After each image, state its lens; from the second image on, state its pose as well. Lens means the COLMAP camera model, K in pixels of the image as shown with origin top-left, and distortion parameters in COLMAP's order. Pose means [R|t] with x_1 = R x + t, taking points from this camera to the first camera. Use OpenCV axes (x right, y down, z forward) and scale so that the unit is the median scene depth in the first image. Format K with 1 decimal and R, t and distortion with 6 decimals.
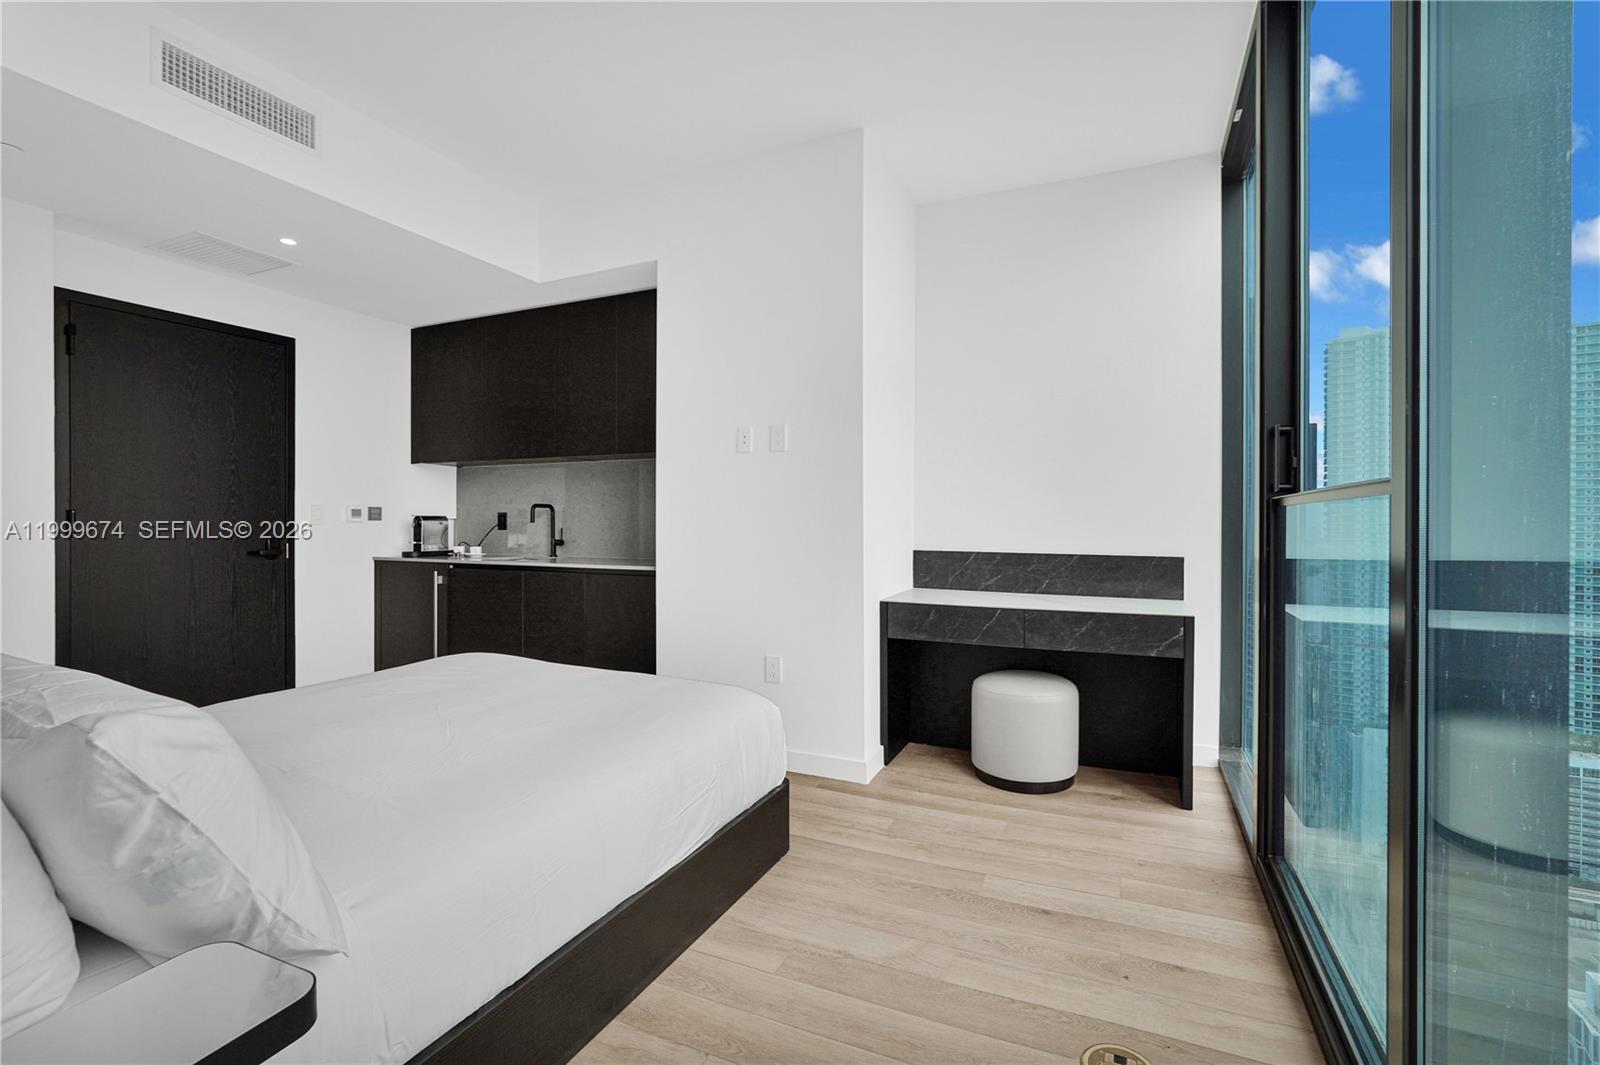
lens RADIAL K [[723.3, 0, 789.8], [0, 723.3, 521.1], [0, 0, 1]] dist [-0.016904, 0.009631]
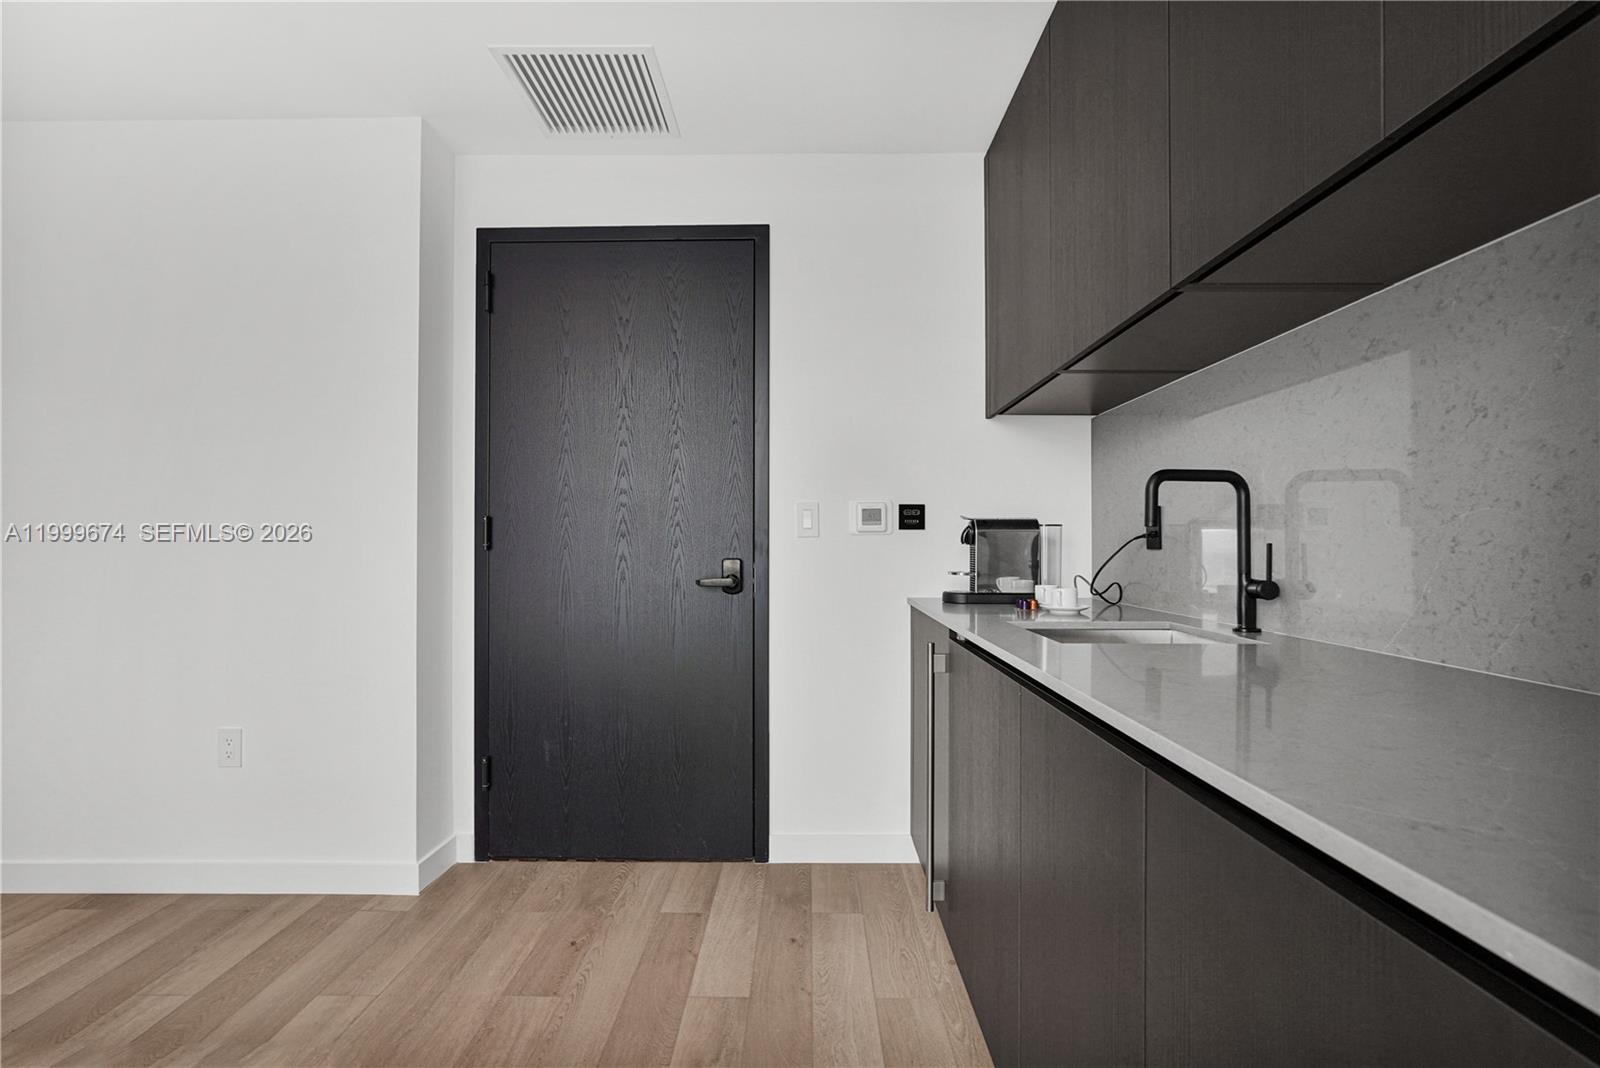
lens RADIAL K [[740.1, 0, 795.4], [0, 740.1, 538.1], [0, 0, 1]] dist [-0.020625, 0.009906]
pose [[0.415030, -0.006137, -0.909787, -0.141105], [0.000945, 0.999980, -0.006314, 0.010671], [0.909807, 0.001761, 0.415027, 0.859890]]
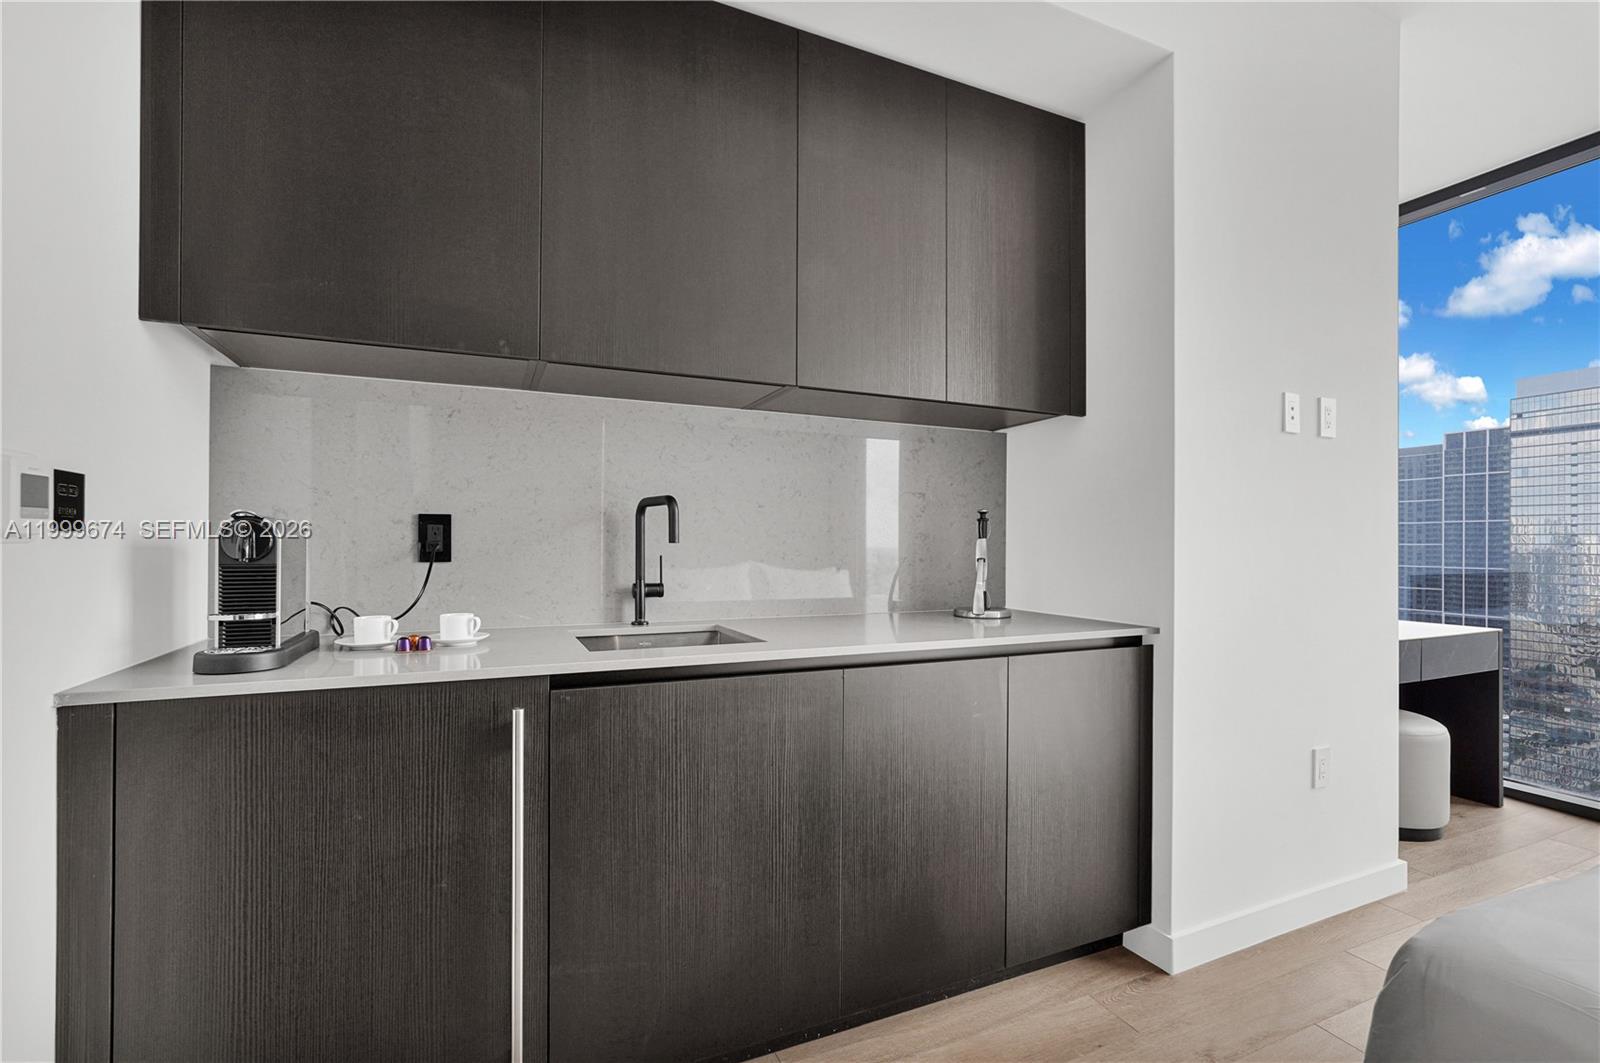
lens RADIAL K [[724.7, 0, 801.3], [0, 724.7, 544.1], [0, 0, 1]] dist [-0.015047, 0.009626]
pose [[0.643179, 0.002071, 0.765713, -0.743657], [-0.004873, 0.999987, 0.001389, 0.002103], [-0.765700, -0.004624, 0.643181, 0.838980]]
